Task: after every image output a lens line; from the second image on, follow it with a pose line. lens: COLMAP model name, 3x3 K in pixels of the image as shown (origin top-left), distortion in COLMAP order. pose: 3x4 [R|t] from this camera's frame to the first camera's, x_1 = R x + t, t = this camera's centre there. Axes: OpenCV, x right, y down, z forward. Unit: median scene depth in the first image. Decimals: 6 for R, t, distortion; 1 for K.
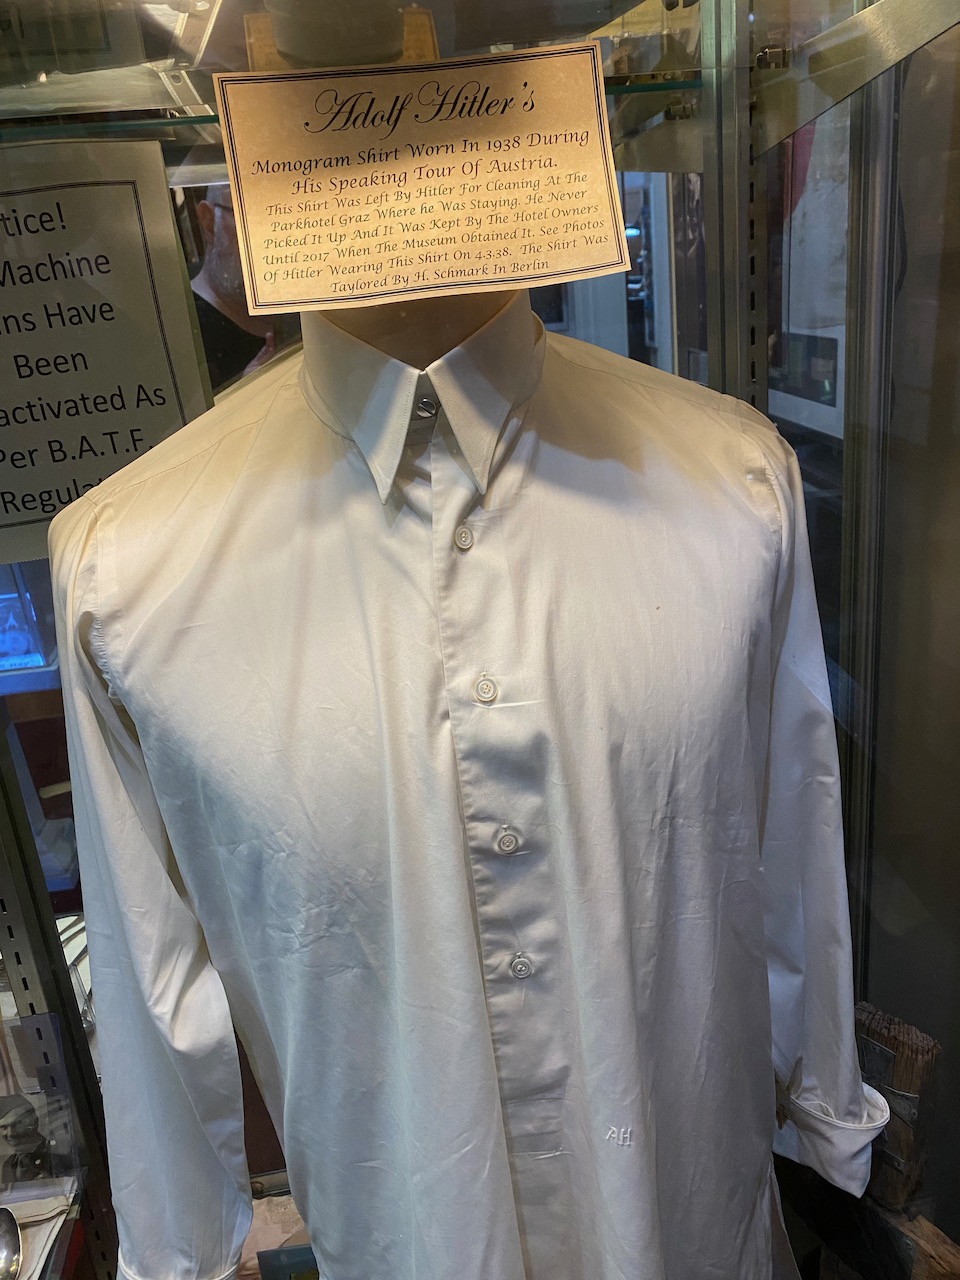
lens RADIAL K [[996.1, 0, 480.0], [0, 996.1, 640.0], [0, 0, 1]] dist [0.002927, -0.006245]
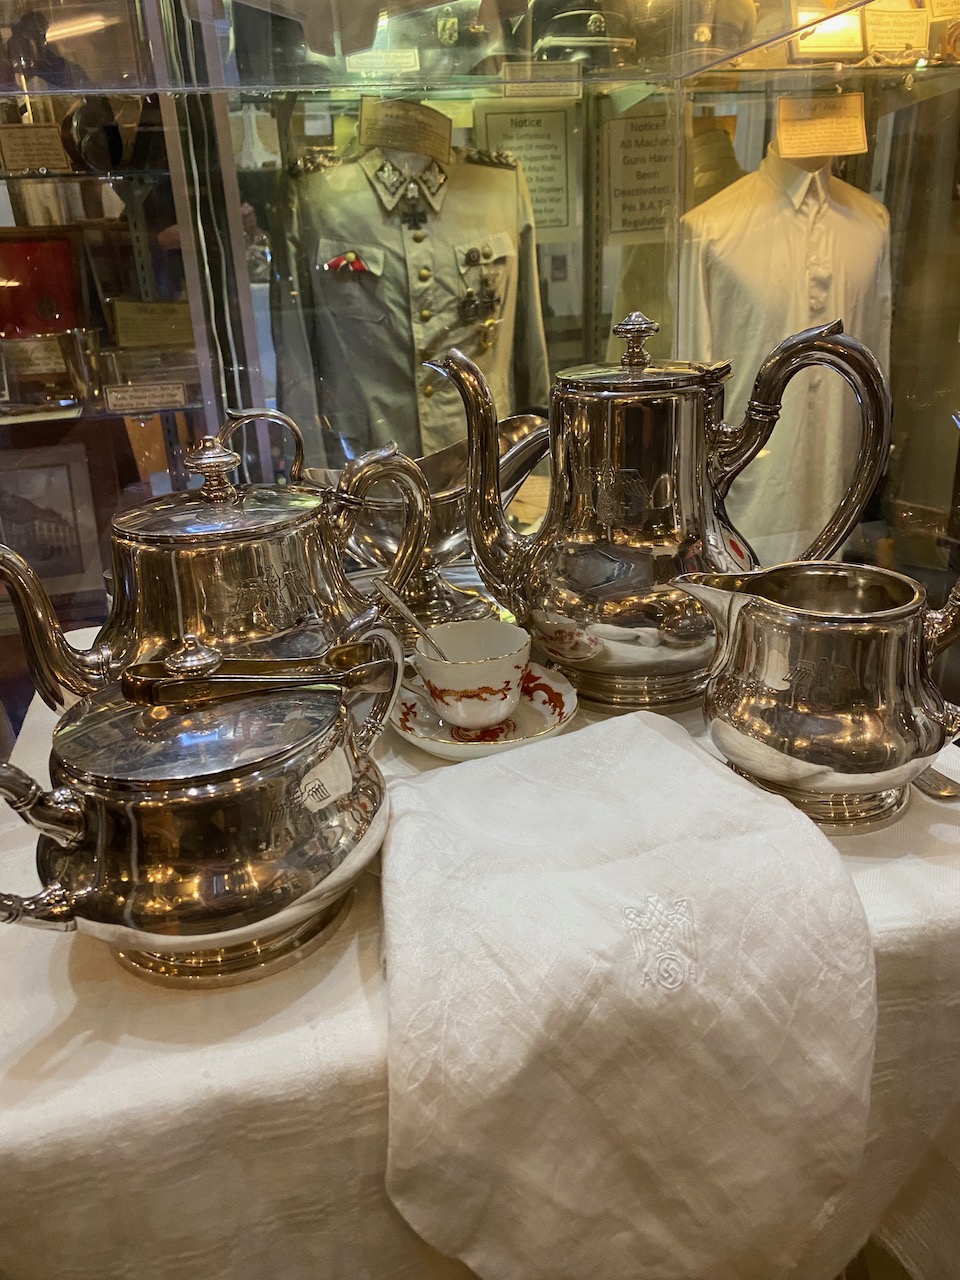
lens RADIAL K [[996.1, 0, 480.0], [0, 996.1, 640.0], [0, 0, 1]] dist [0.002927, -0.006245]
pose [[0.994553, 0.017955, 0.102675, -1.832545], [-0.025226, 0.997231, 0.069962, 1.401063], [-0.101135, -0.072171, 0.992252, -3.087448]]
